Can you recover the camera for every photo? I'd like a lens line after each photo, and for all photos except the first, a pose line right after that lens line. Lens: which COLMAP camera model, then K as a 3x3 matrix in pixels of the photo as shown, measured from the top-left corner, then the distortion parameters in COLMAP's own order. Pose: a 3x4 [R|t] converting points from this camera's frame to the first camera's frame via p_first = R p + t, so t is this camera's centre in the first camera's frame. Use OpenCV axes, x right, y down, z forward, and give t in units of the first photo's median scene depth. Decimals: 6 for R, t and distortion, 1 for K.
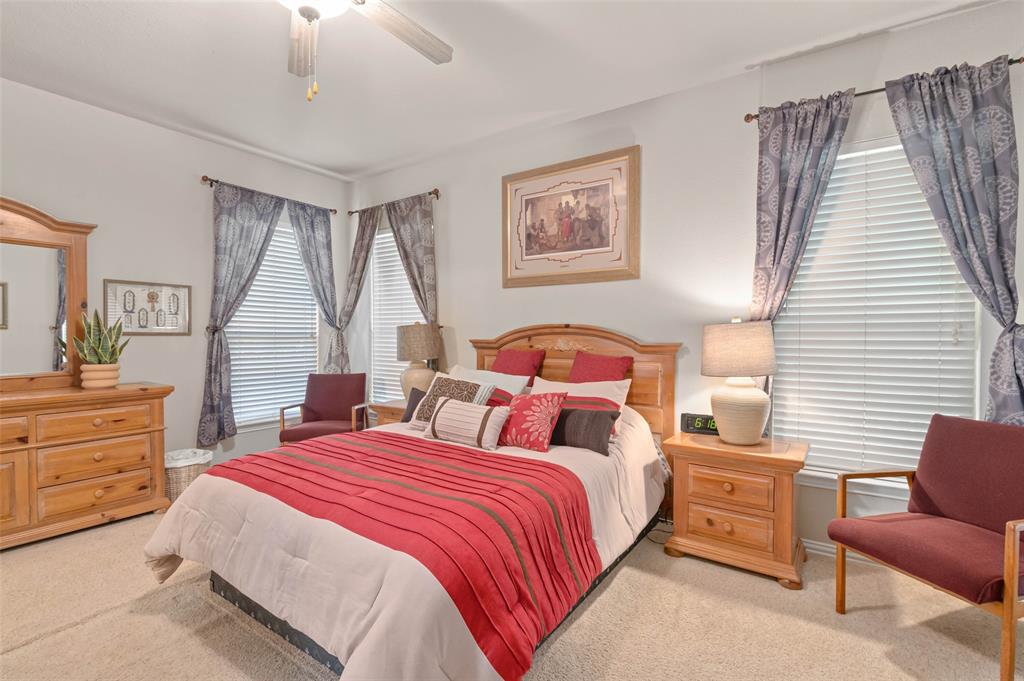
lens RADIAL K [[473.7, 0, 518.1], [0, 473.7, 333.6], [0, 0, 1]] dist [-0.001030, -0.000480]
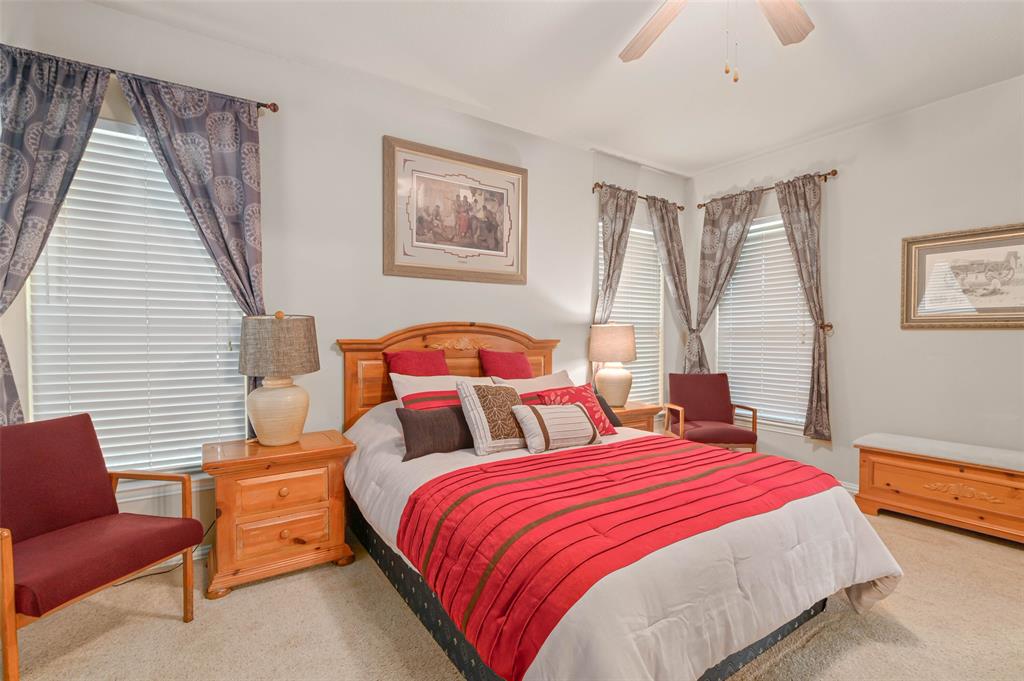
lens RADIAL K [[473.7, 0, 518.1], [0, 473.7, 333.6], [0, 0, 1]] dist [-0.001030, -0.000480]
pose [[0.368821, -0.001918, 0.929499, -0.770836], [-0.004699, 0.999981, 0.003928, -0.000996], [-0.929489, -0.005817, 0.368805, 0.547118]]
